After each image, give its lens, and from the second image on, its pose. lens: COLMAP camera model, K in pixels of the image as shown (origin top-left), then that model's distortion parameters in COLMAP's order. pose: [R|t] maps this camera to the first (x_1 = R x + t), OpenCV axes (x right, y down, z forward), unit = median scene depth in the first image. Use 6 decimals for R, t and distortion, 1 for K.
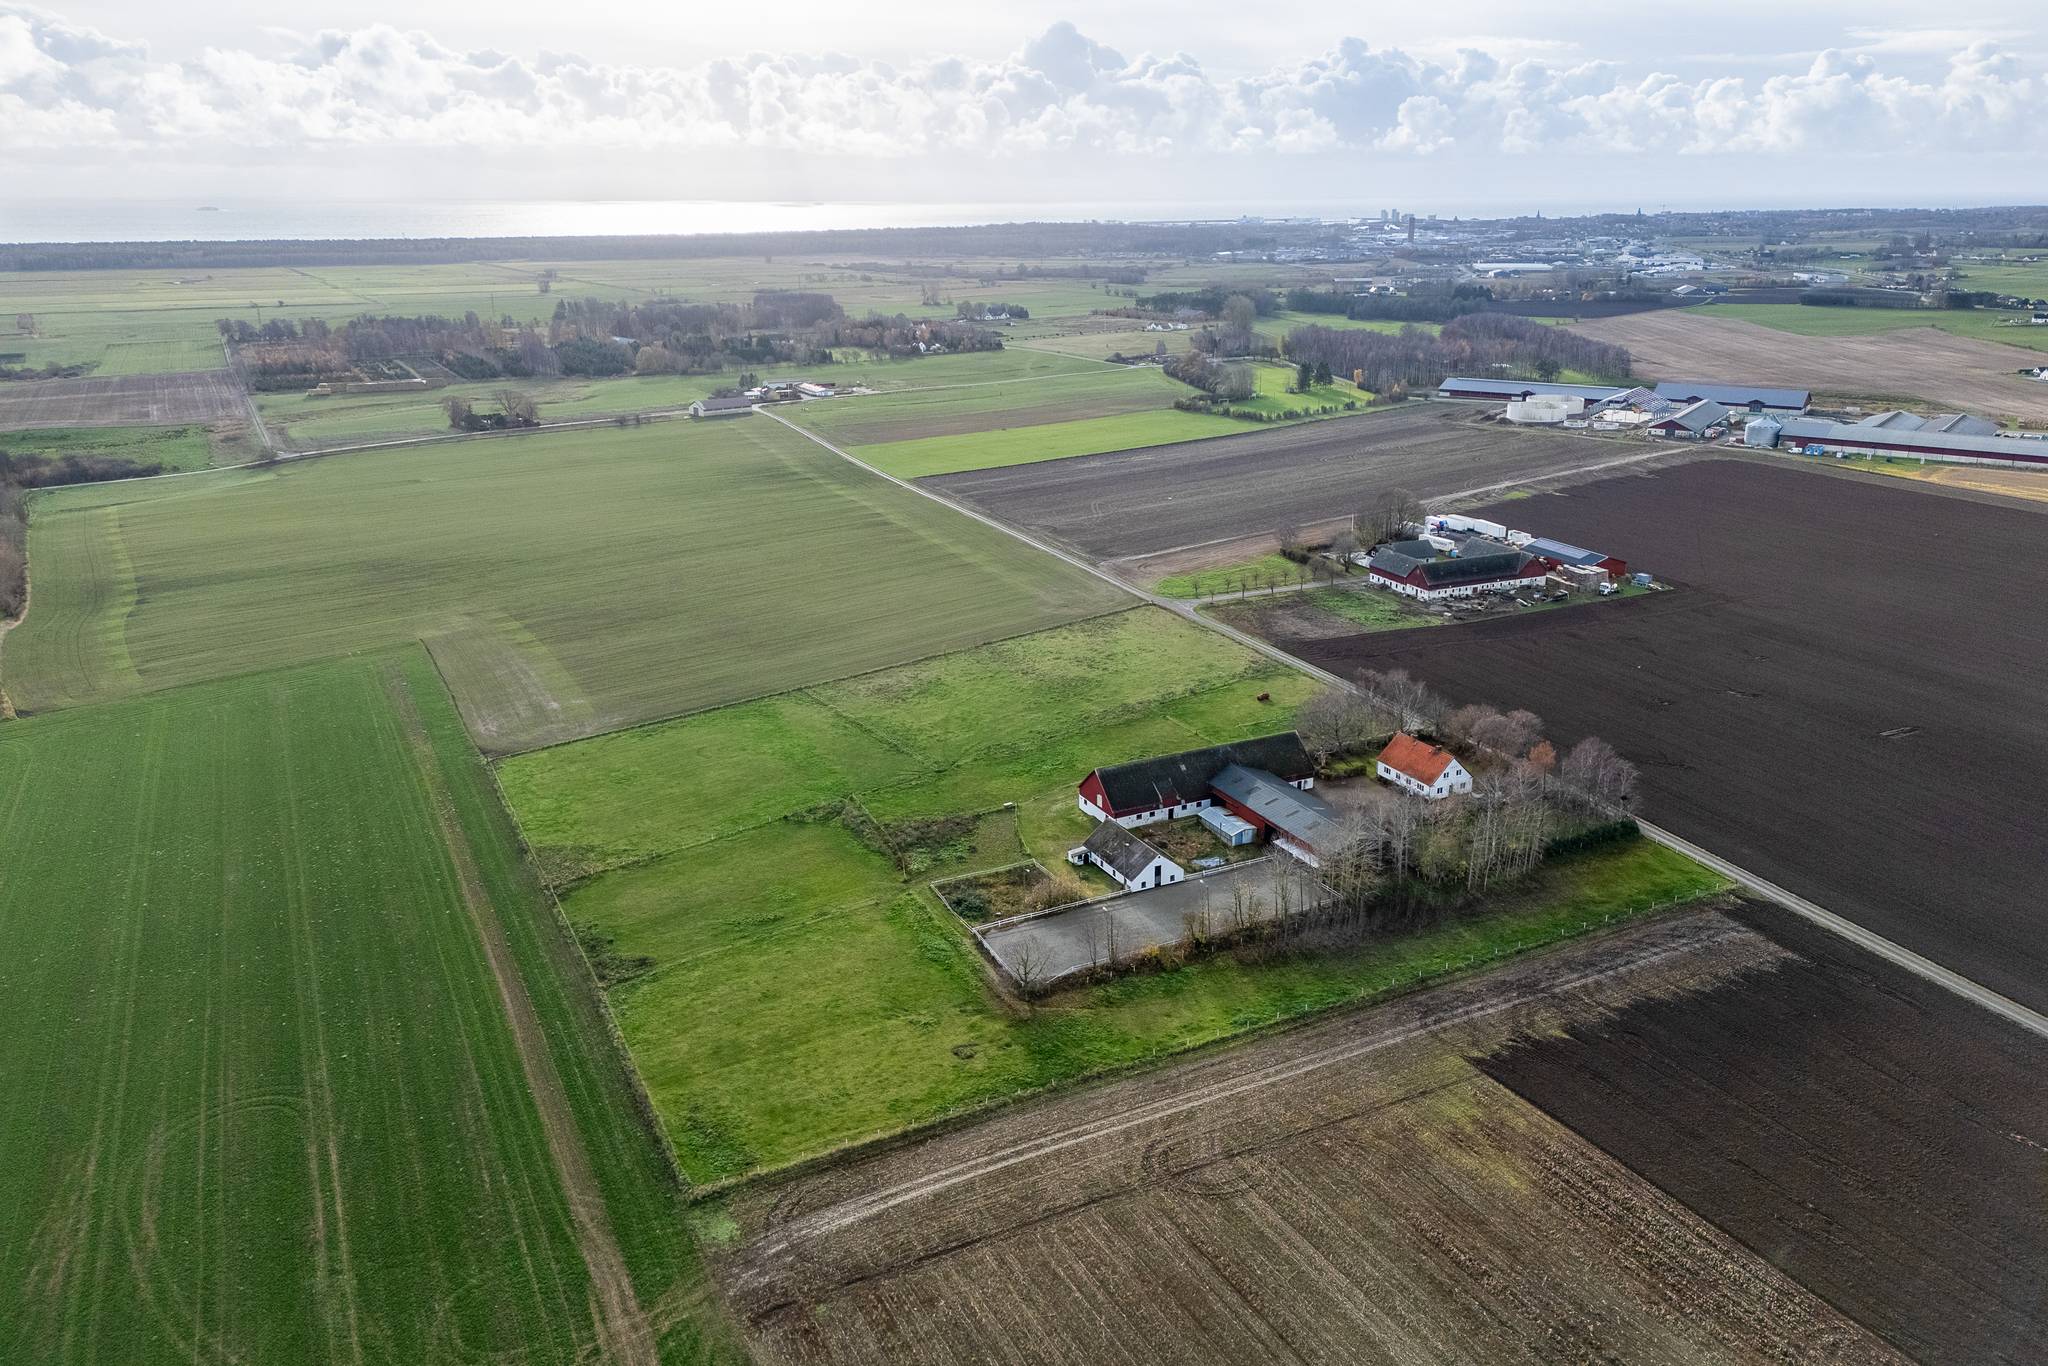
lens RADIAL K [[1514.4, 0, 1026.9], [0, 1514.4, 683.1], [0, 0, 1]] dist [0.025795, 0.000401]
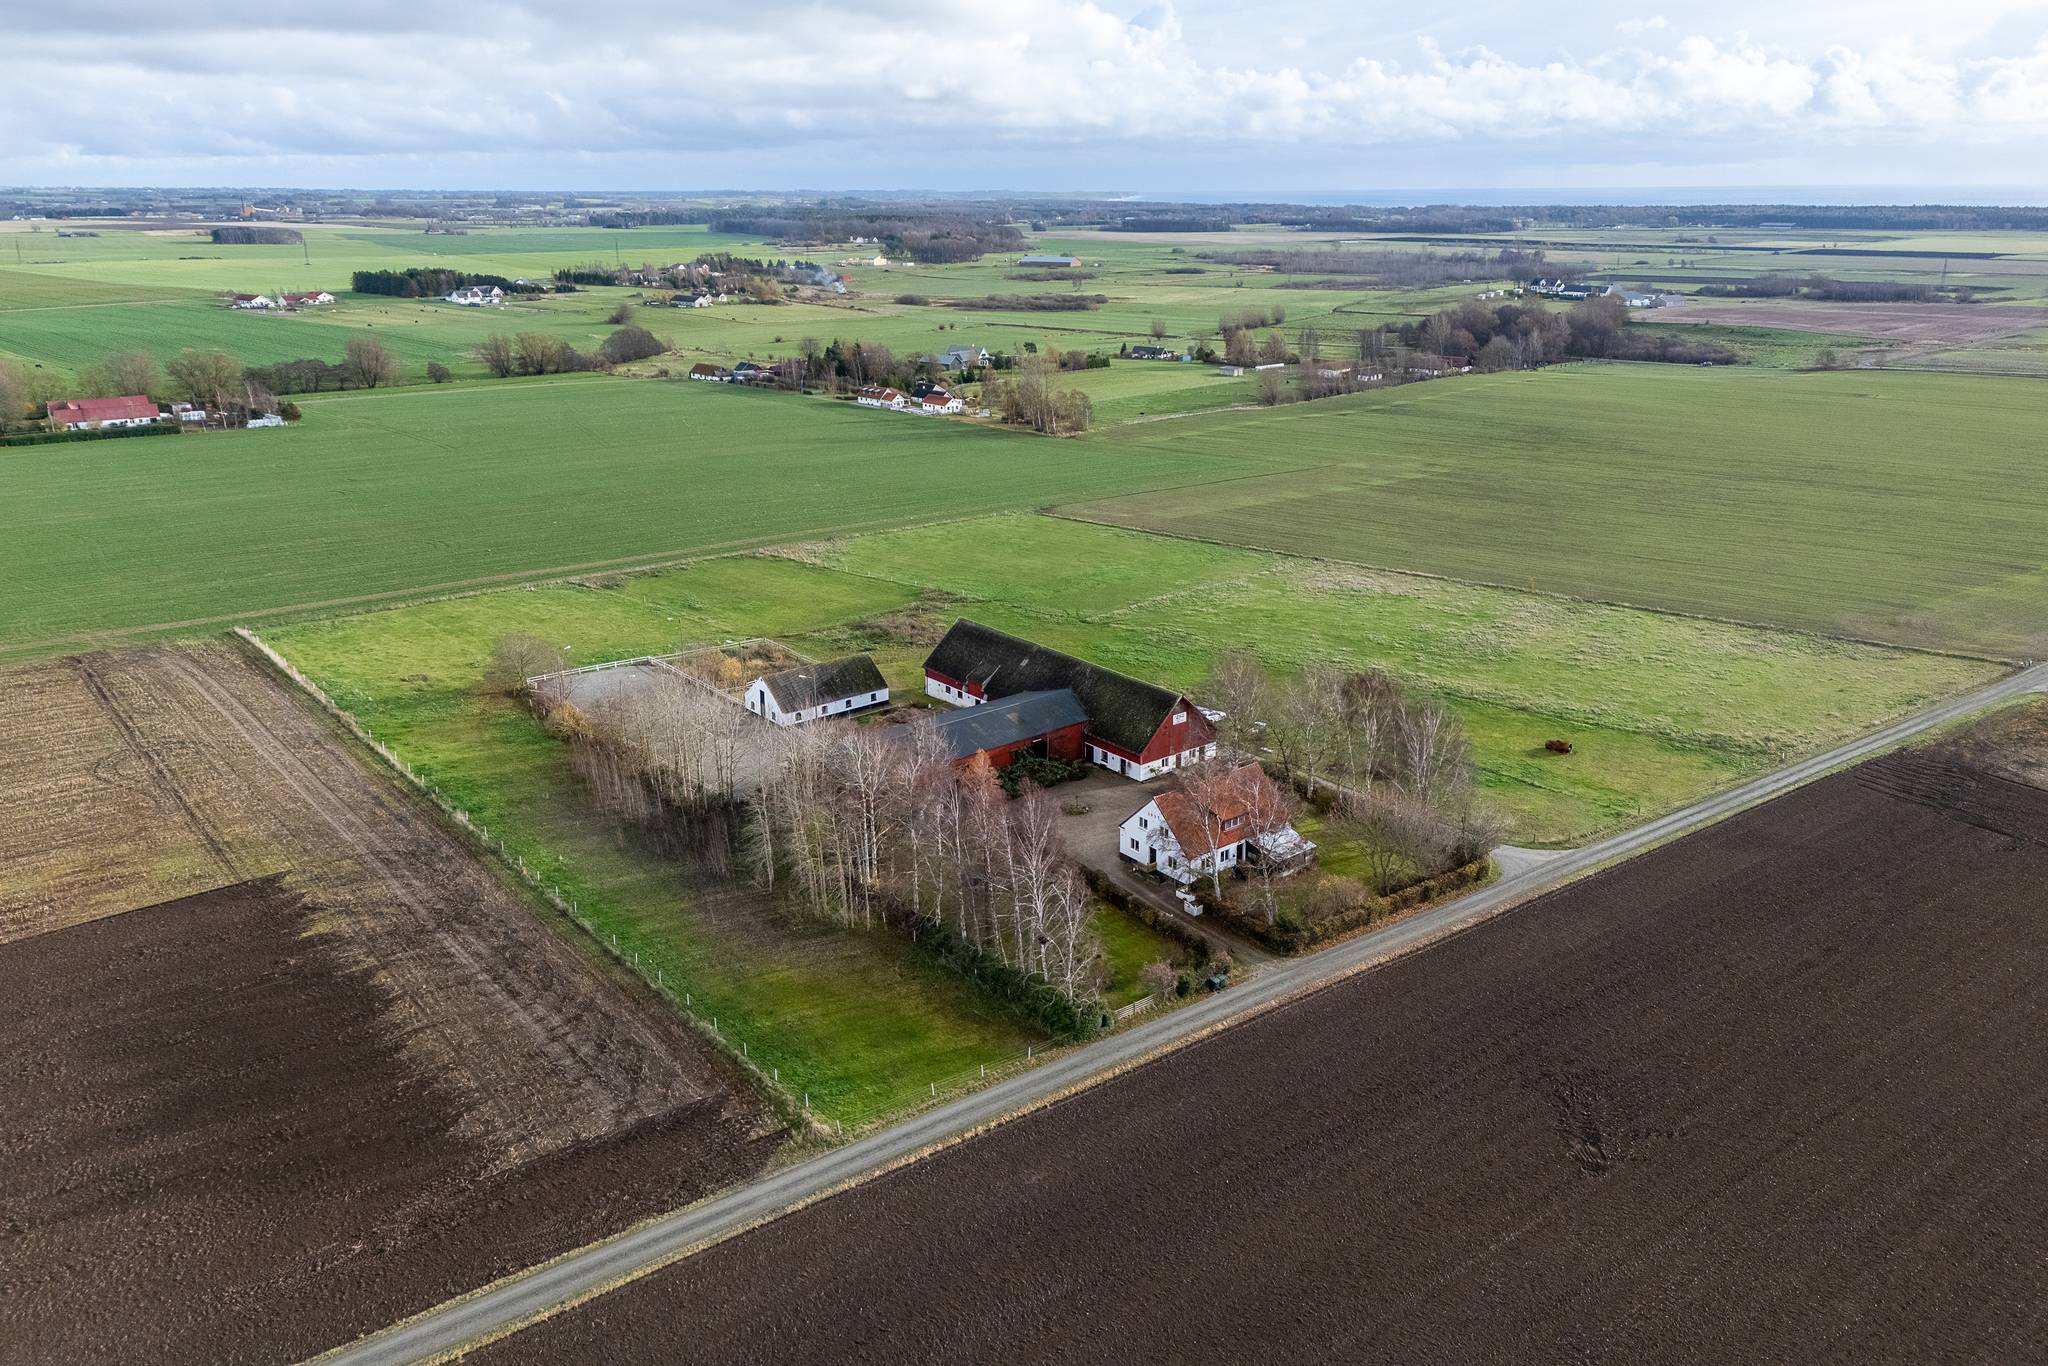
lens RADIAL K [[1514.4, 0, 1027.3], [0, 1514.4, 681.8], [0, 0, 1]] dist [0.025795, 0.000401]
pose [[0.206354, 0.303591, -0.930188, 0.959388], [-0.306363, 0.922896, 0.233247, -0.127364], [0.929279, 0.236844, 0.283452, 1.002788]]
